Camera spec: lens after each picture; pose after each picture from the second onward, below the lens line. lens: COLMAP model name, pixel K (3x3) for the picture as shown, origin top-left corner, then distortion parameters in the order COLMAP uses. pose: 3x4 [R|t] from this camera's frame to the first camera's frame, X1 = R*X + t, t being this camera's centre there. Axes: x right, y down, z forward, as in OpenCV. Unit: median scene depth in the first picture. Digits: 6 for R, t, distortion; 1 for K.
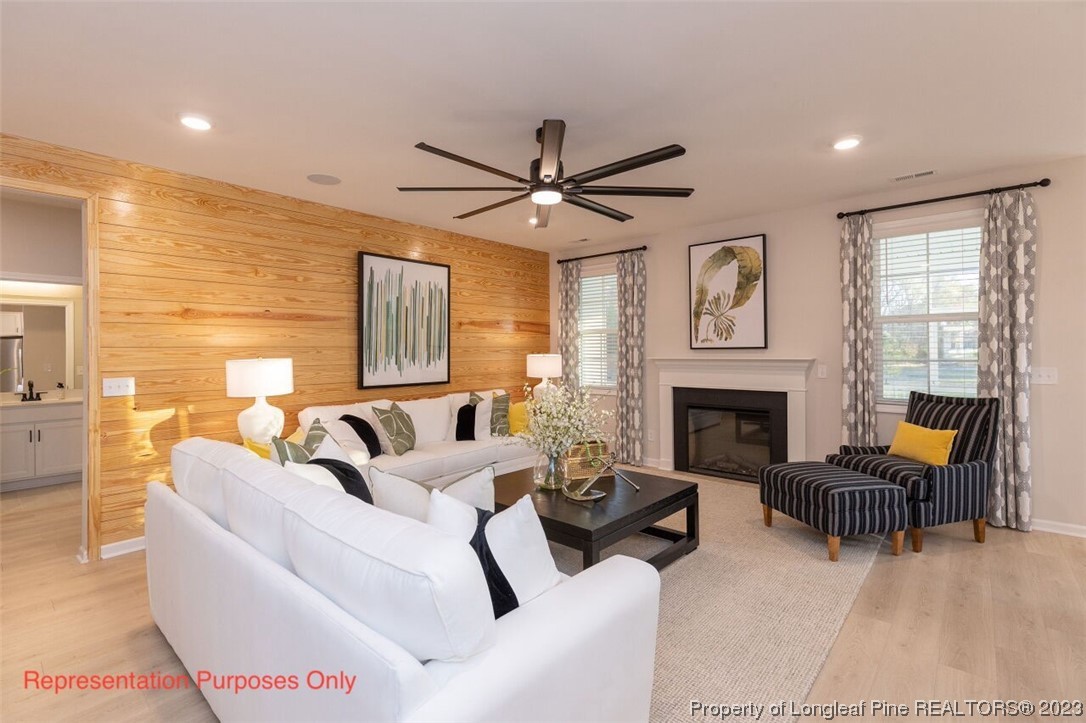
lens RADIAL K [[500.8, 0, 542.5], [0, 500.8, 351.5], [0, 0, 1]] dist [-0.001560, -0.000102]
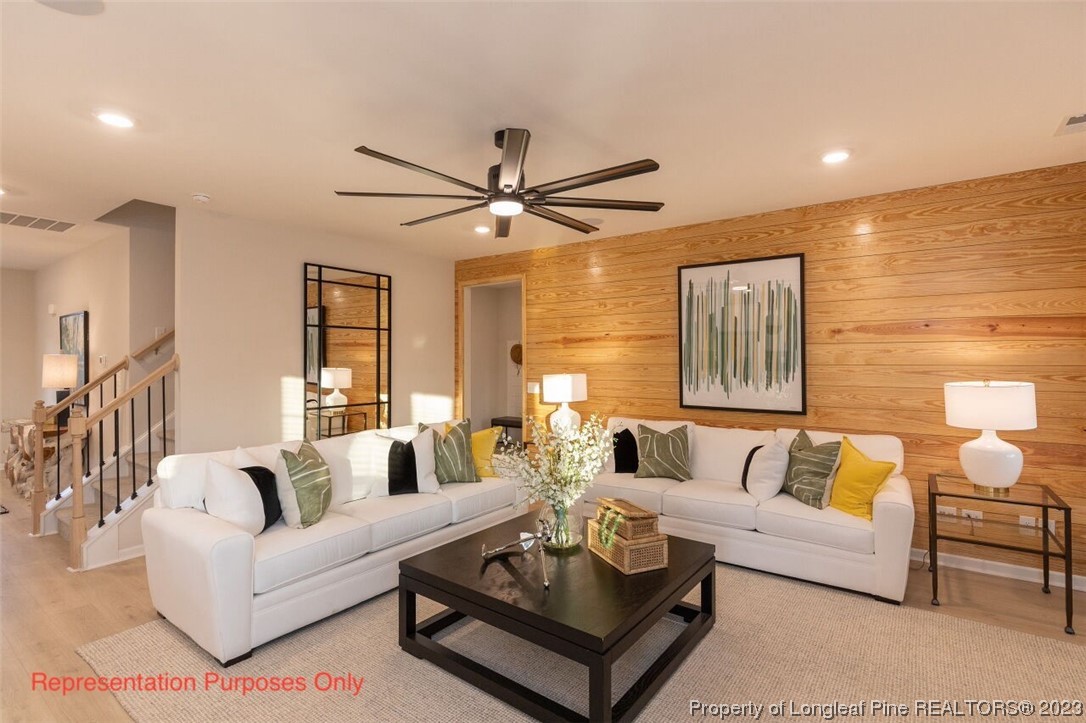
lens RADIAL K [[512.1, 0, 541.0], [0, 512.1, 364.4], [0, 0, 1]] dist [-0.018782, -0.000995]
pose [[0.067936, 0.009968, -0.997640, 0.591622], [-0.007485, 0.999927, 0.009482, -0.015663], [0.997662, 0.006823, 0.068006, 0.639490]]
